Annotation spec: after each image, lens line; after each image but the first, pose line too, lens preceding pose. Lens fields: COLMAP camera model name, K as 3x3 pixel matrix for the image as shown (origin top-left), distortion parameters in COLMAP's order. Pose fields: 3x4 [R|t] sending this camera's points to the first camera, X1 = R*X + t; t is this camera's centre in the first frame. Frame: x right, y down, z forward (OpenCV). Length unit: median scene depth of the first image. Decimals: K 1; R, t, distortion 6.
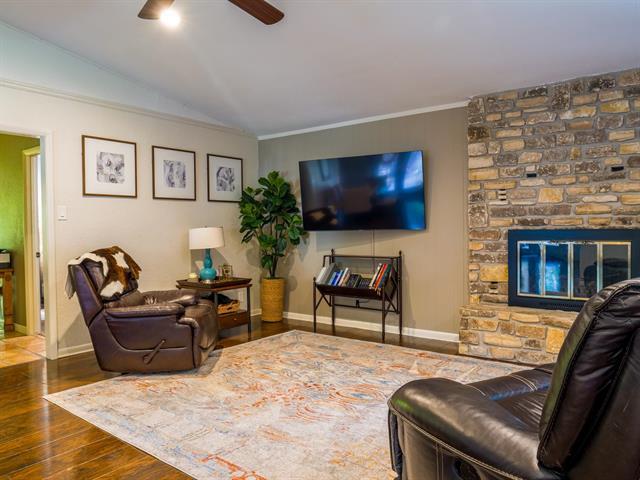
lens RADIAL K [[462.0, 0, 316.6], [0, 462.0, 238.9], [0, 0, 1]] dist [-0.047665, 0.016605]
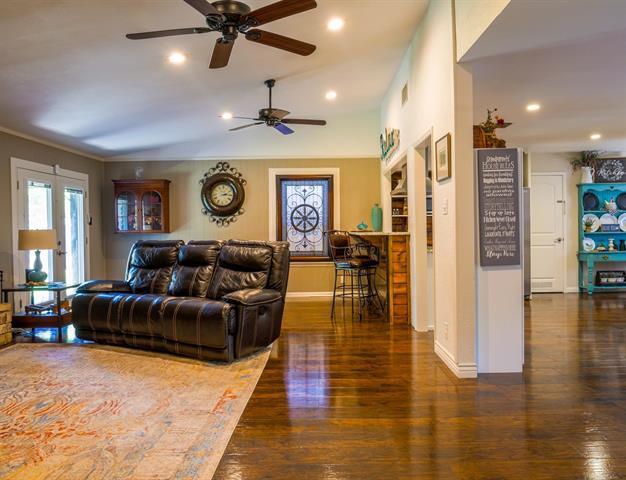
lens RADIAL K [[481.4, 0, 318.6], [0, 481.4, 241.0], [0, 0, 1]] dist [-0.030387, 0.006616]
pose [[-0.606481, 0.002448, 0.795094, -0.784405], [0.032341, 0.999244, 0.021592, -0.004103], [-0.794440, 0.038809, -0.606102, 0.842918]]
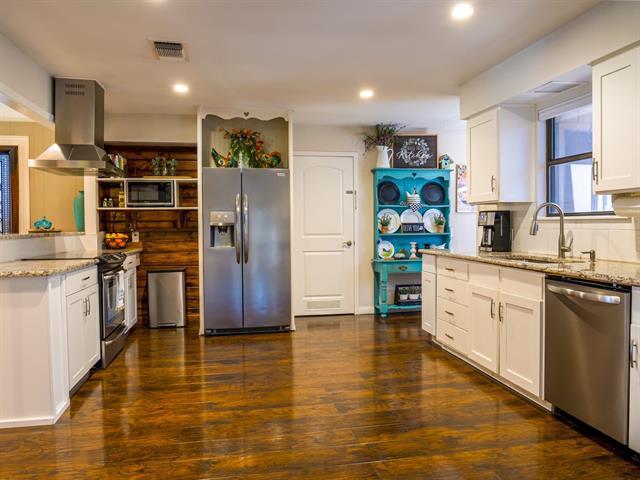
lens RADIAL K [[462.0, 0, 318.5], [0, 462.0, 240.6], [0, 0, 1]] dist [-0.047665, 0.016605]
pose [[-0.747133, -0.003563, 0.664665, -0.691976], [0.025886, 0.999071, 0.034454, 0.005149], [-0.664170, 0.042947, -0.746347, -0.011060]]
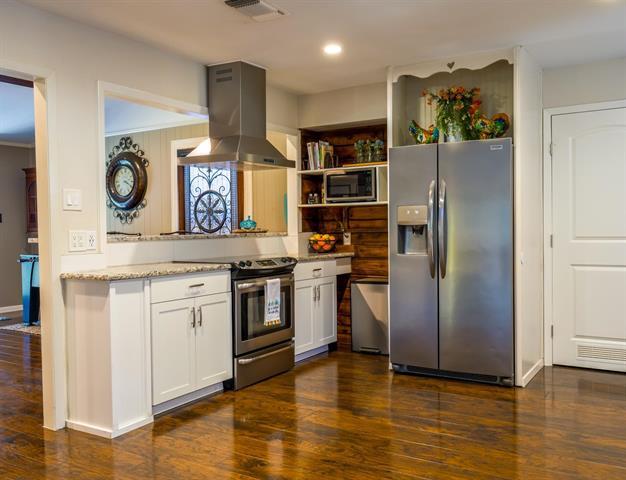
lens RADIAL K [[567.7, 0, 312.1], [0, 567.7, 240.4], [0, 0, 1]] dist [-0.004297, 0.000000]
pose [[-0.096118, -0.008850, 0.995331, -0.760065], [0.027664, 0.999550, 0.011559, 0.012177], [-0.994985, 0.028646, -0.095830, -0.425160]]
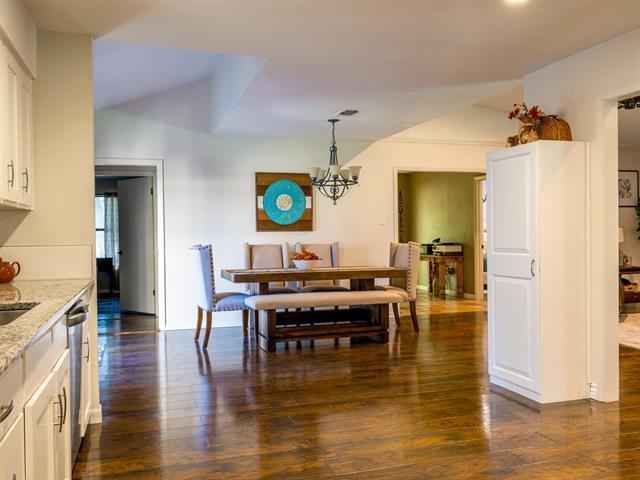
lens RADIAL K [[579.3, 0, 320.0], [0, 579.3, 240.2], [0, 0, 1]] dist [0.017209, 0.003968]
pose [[0.817001, 0.006158, -0.576603, 0.056547], [-0.004922, 0.999981, 0.003705, 0.011660], [0.576615, -0.000189, 0.817016, -1.049404]]
